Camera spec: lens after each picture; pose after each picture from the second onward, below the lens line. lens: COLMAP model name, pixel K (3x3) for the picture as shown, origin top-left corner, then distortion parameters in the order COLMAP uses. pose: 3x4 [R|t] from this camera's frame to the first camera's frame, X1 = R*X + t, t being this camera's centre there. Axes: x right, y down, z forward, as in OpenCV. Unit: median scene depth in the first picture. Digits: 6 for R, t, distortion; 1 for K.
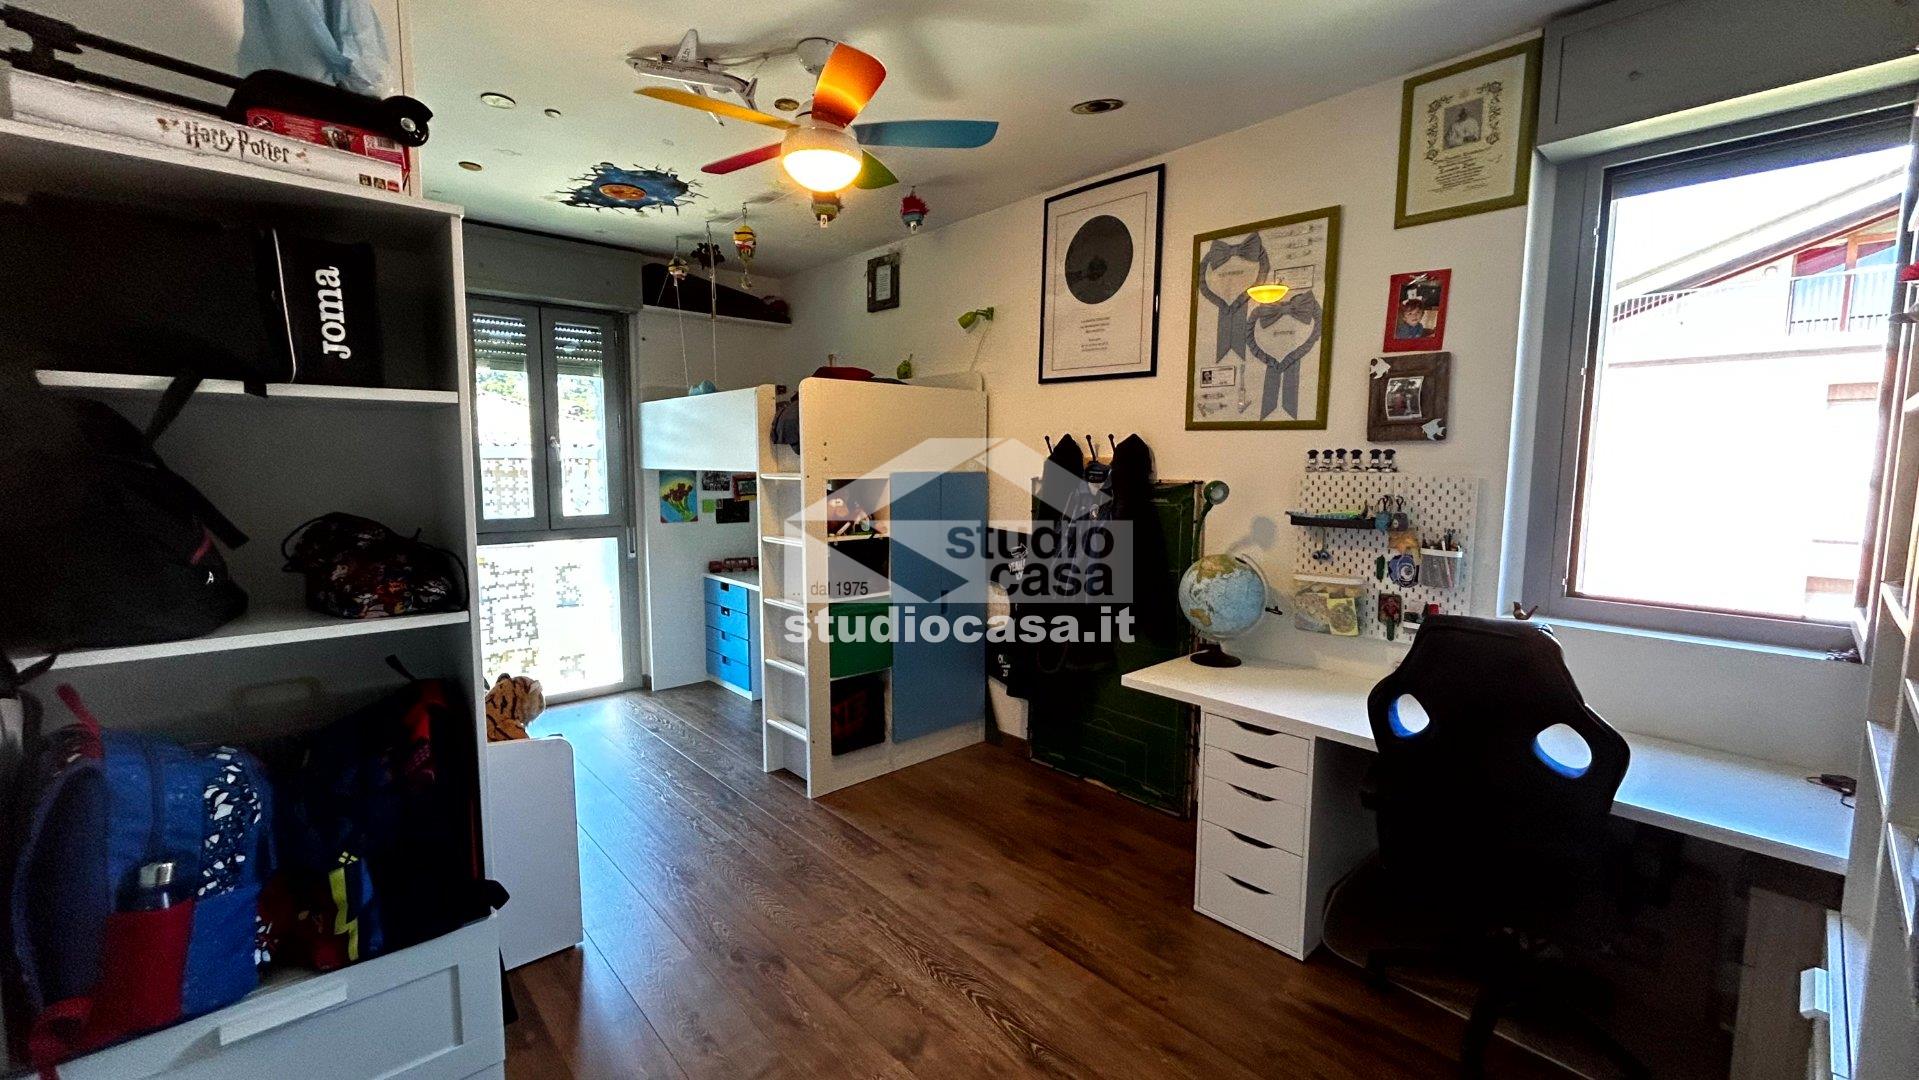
lens RADIAL K [[777.6, 0, 949.8], [0, 777.6, 538.3], [0, 0, 1]] dist [-0.000276, 0.001409]
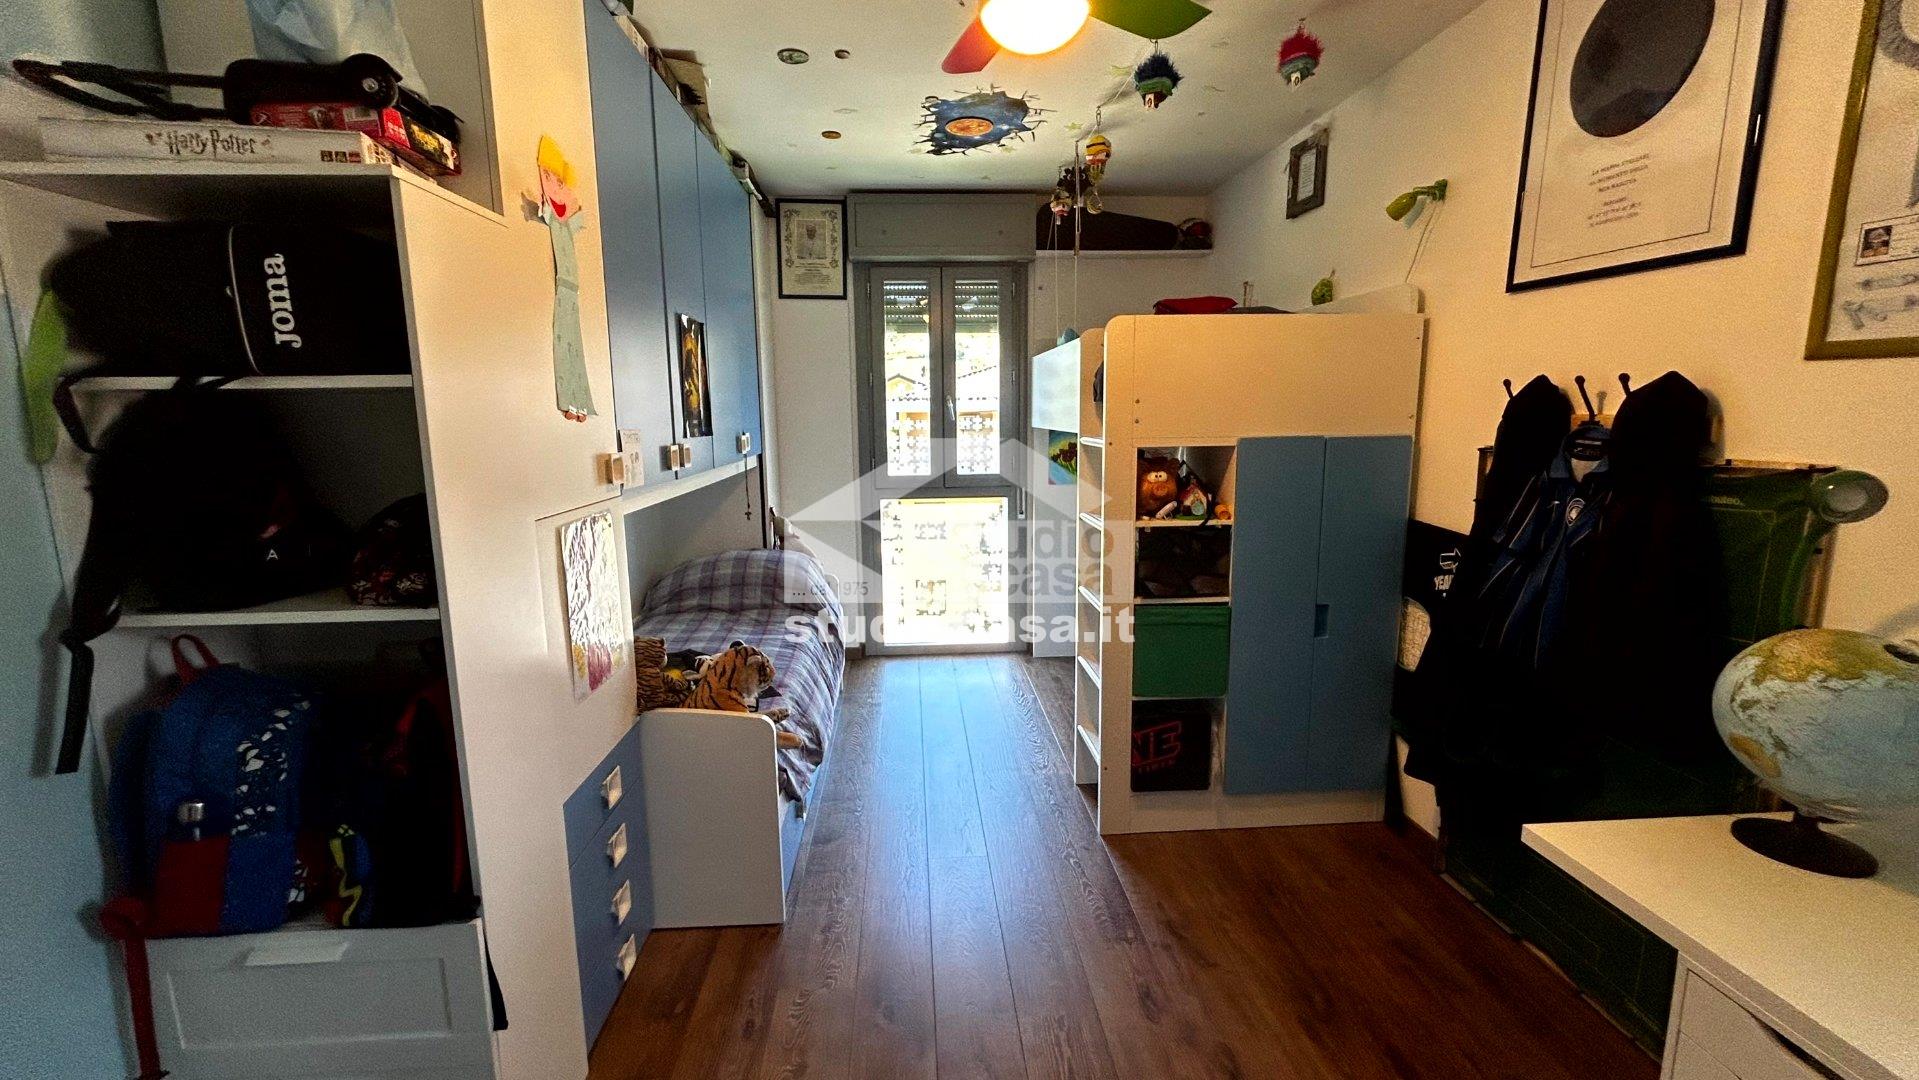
lens RADIAL K [[777.6, 0, 962.6], [0, 777.6, 535.6], [0, 0, 1]] dist [-0.000276, 0.001409]
pose [[0.784058, 0.087187, -0.614533, 0.191913], [-0.047403, 0.995605, 0.080772, -0.042658], [0.618874, -0.034200, 0.784745, 0.278517]]
